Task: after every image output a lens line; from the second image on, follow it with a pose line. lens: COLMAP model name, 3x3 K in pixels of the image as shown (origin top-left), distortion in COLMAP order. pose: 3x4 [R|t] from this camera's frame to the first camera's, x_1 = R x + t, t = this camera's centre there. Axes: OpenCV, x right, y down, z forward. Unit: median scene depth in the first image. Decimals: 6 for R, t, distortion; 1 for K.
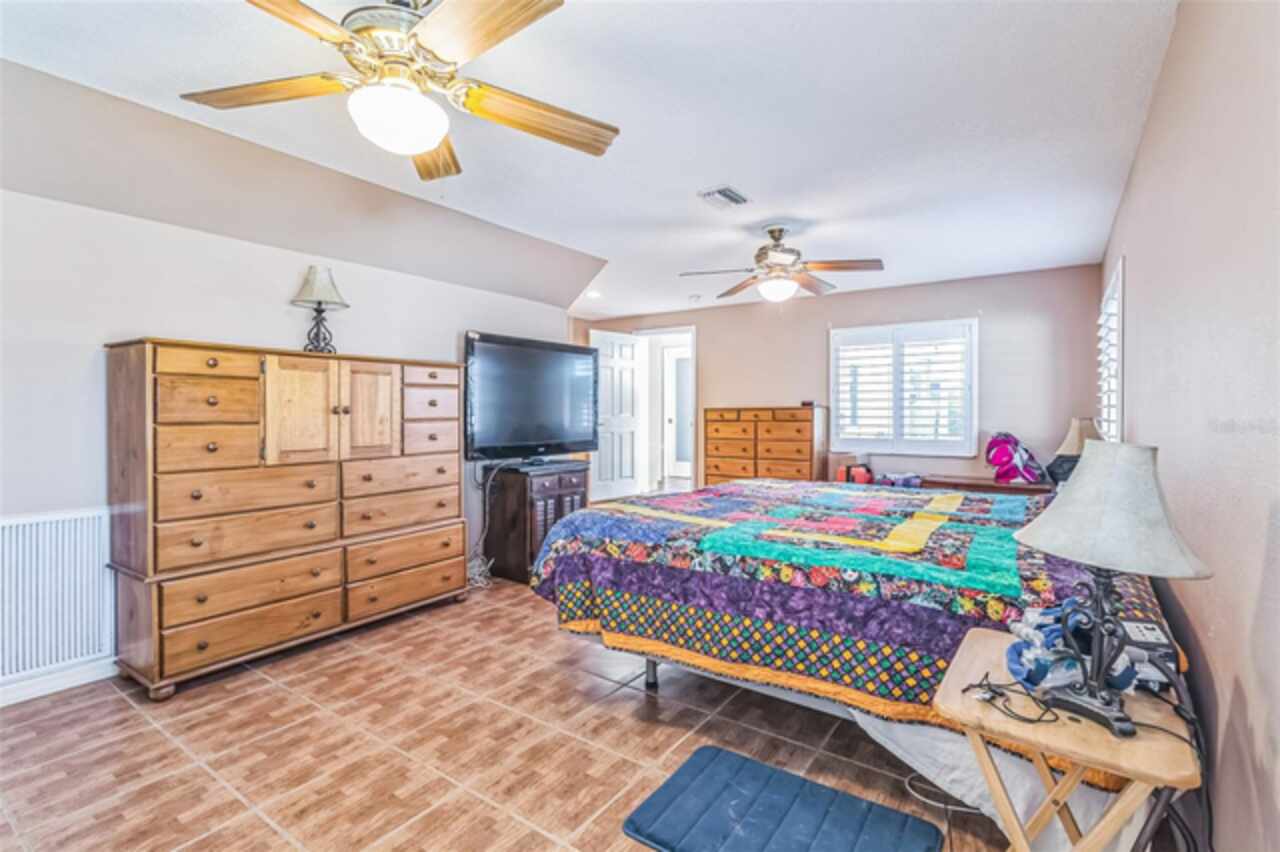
lens RADIAL K [[591.9, 0, 643.3], [0, 591.9, 412.6], [0, 0, 1]] dist [0.000930, 0.000427]
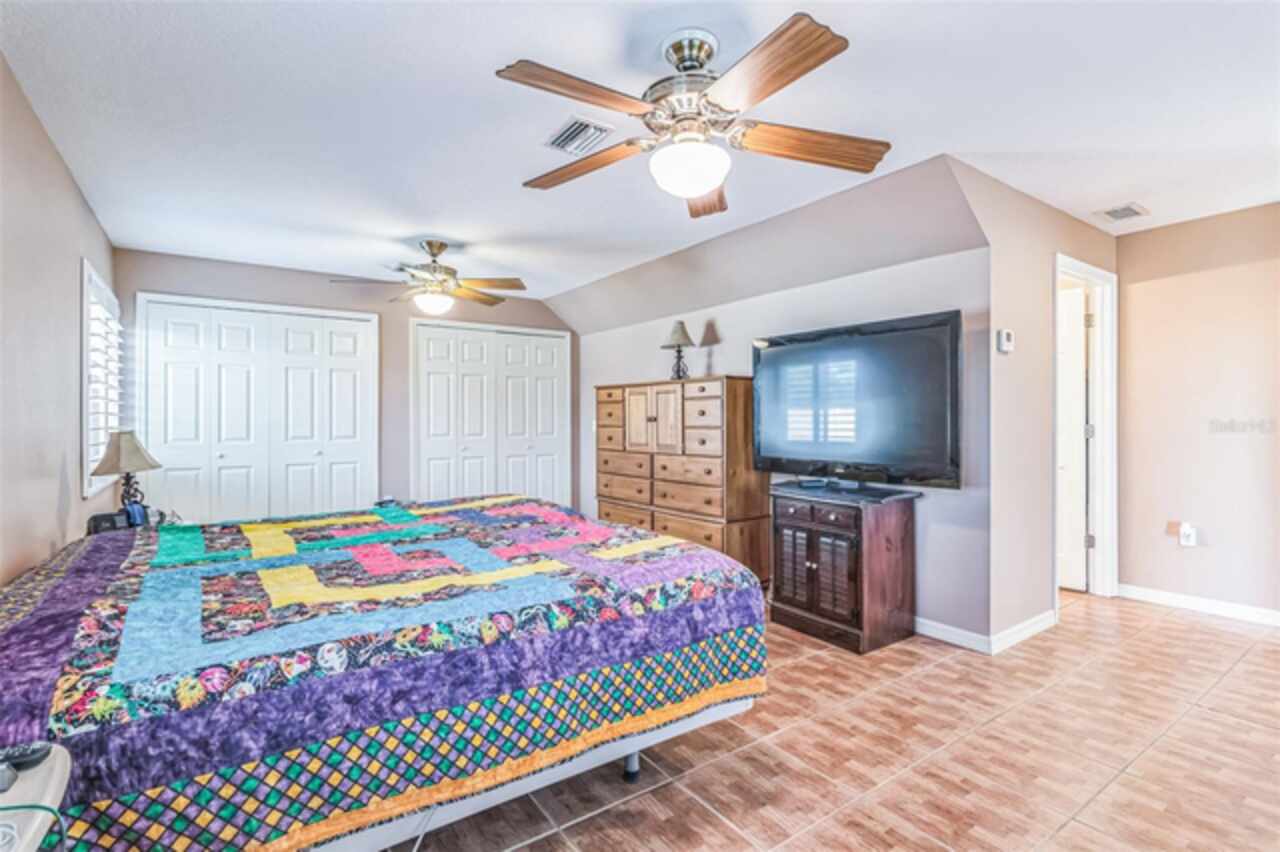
lens RADIAL K [[595.9, 0, 635.3], [0, 595.9, 417.6], [0, 0, 1]] dist [-0.019511, 0.000098]
pose [[-0.338301, -0.000178, -0.941038, 0.838821], [-0.000725, 1.000000, 0.000072, -0.007582], [0.941038, 0.000706, -0.338301, 1.336709]]
